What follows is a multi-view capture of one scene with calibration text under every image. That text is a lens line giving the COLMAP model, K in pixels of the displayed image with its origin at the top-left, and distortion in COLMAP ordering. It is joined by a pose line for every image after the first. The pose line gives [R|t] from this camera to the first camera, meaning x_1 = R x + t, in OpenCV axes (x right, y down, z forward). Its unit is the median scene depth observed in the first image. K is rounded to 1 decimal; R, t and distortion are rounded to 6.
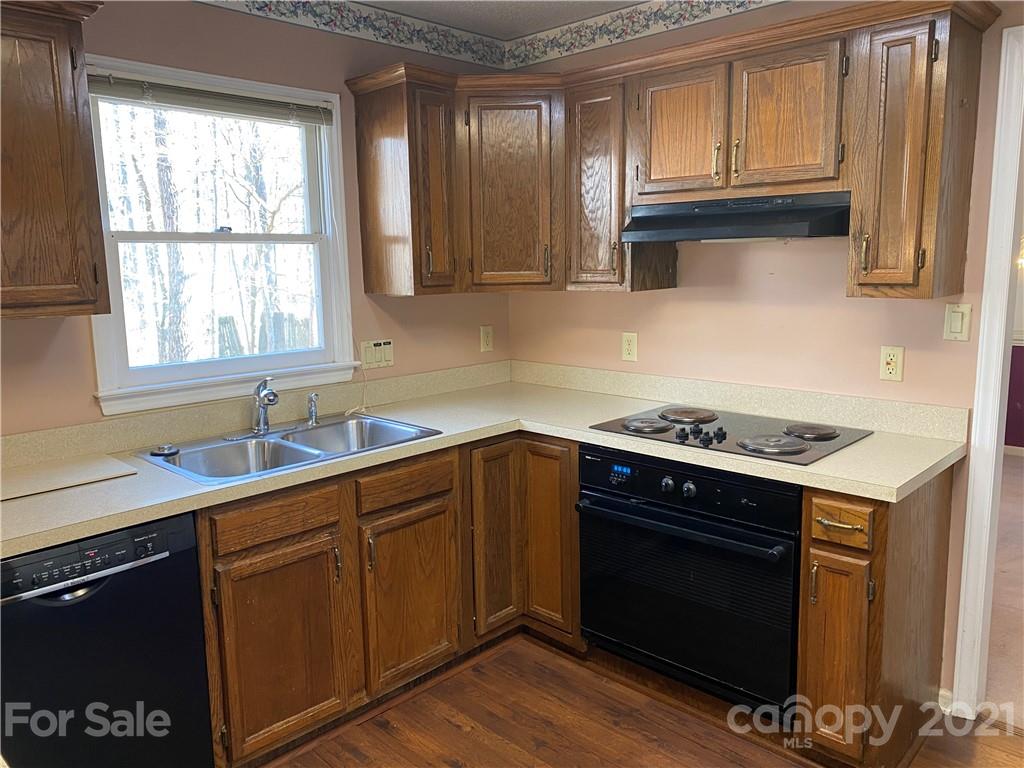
lens RADIAL K [[770.5, 0, 514.1], [0, 770.5, 376.1], [0, 0, 1]] dist [0.047787, -0.061584]
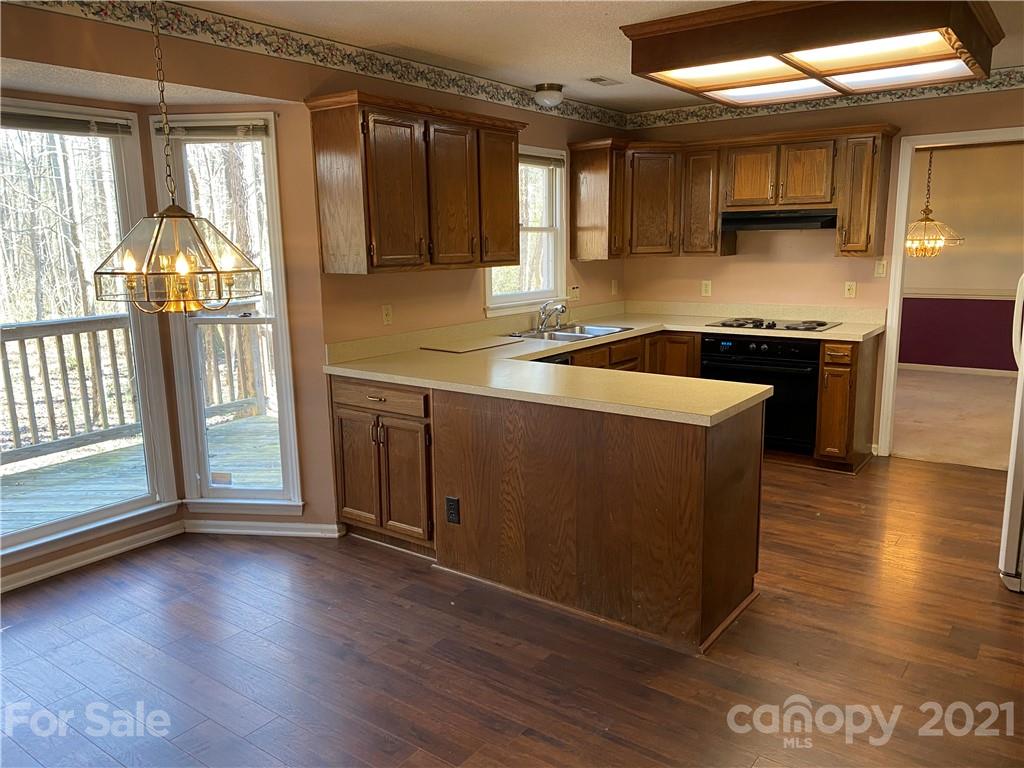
lens RADIAL K [[770.5, 0, 514.1], [0, 770.5, 376.1], [0, 0, 1]] dist [0.047787, -0.061584]
pose [[0.991874, -0.021370, 0.125418, -0.642424], [0.018619, 0.999560, 0.023070, 0.143015], [-0.125856, -0.020547, 0.991836, -0.908754]]
